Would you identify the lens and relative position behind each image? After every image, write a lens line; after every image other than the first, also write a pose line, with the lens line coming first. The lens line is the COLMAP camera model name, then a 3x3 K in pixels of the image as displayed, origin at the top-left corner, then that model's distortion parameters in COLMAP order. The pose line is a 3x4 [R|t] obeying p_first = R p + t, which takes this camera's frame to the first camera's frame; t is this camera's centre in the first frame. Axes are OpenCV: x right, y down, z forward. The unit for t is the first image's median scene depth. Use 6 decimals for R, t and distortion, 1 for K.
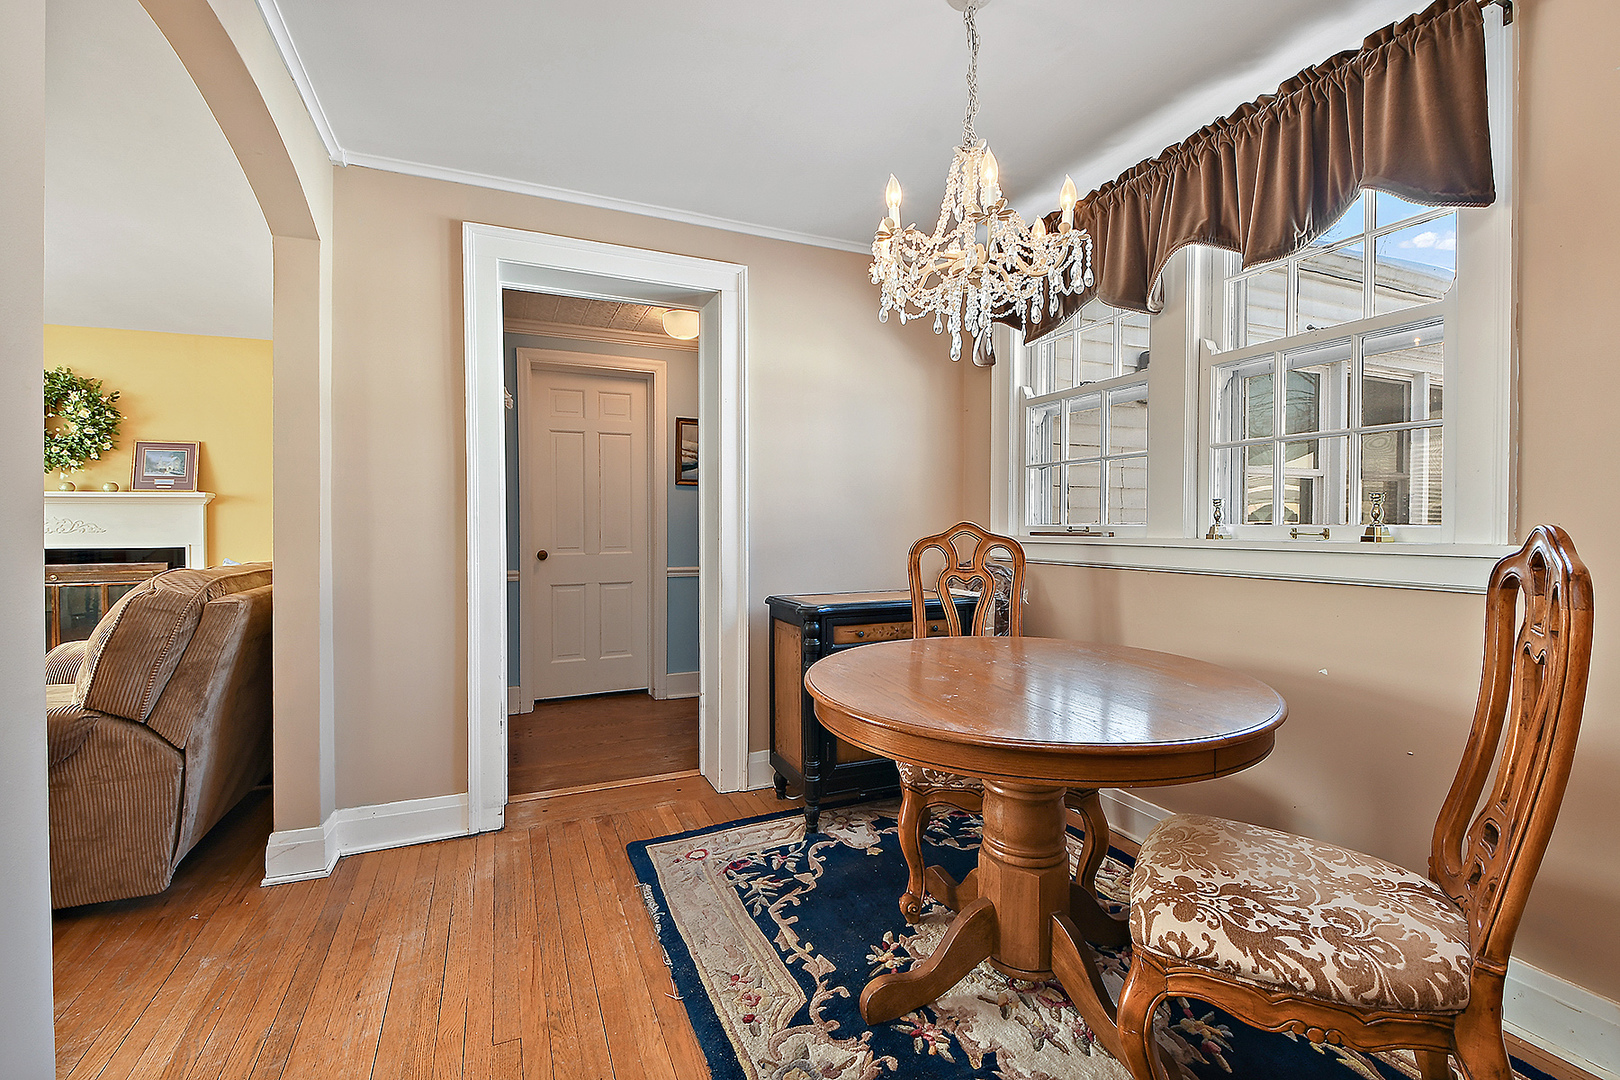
lens RADIAL K [[711.5, 0, 819.9], [0, 711.5, 526.1], [0, 0, 1]] dist [0.002531, -0.001640]
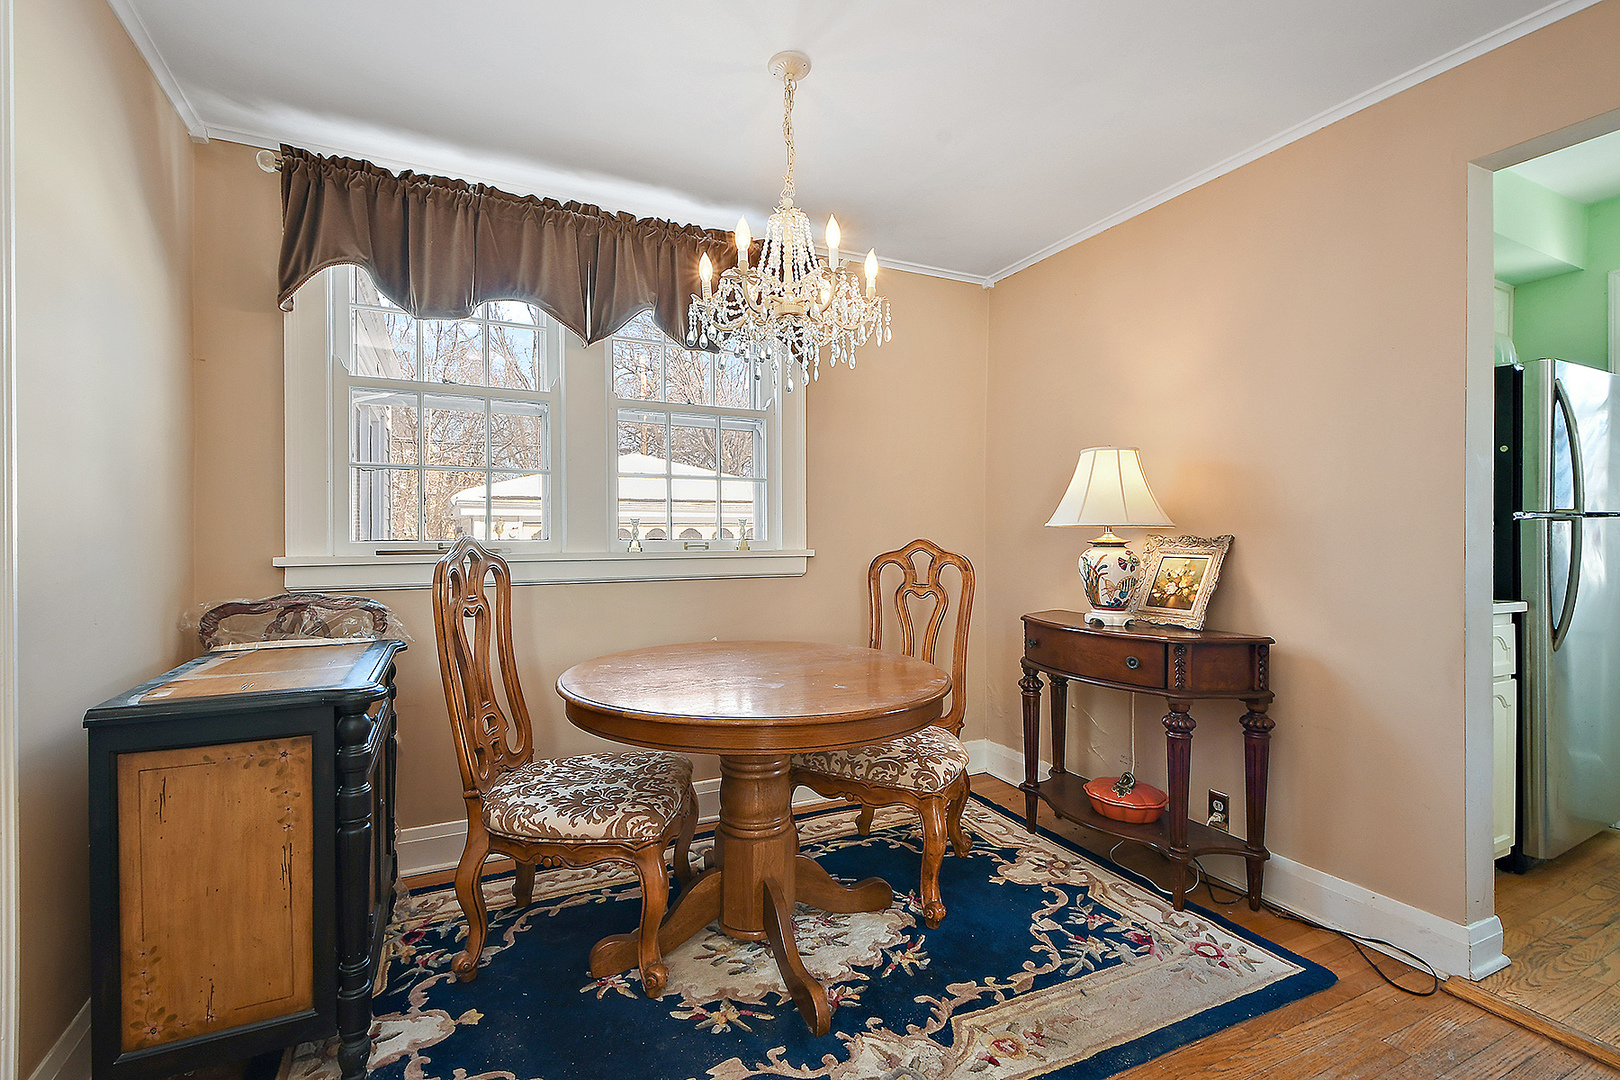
lens RADIAL K [[711.5, 0, 810.8], [0, 711.5, 538.9], [0, 0, 1]] dist [0.002531, -0.001640]
pose [[-0.016665, -0.009808, 0.999813, -0.890344], [0.009136, 0.999909, 0.009961, -0.019782], [-0.999819, 0.009301, -0.016574, 0.970425]]
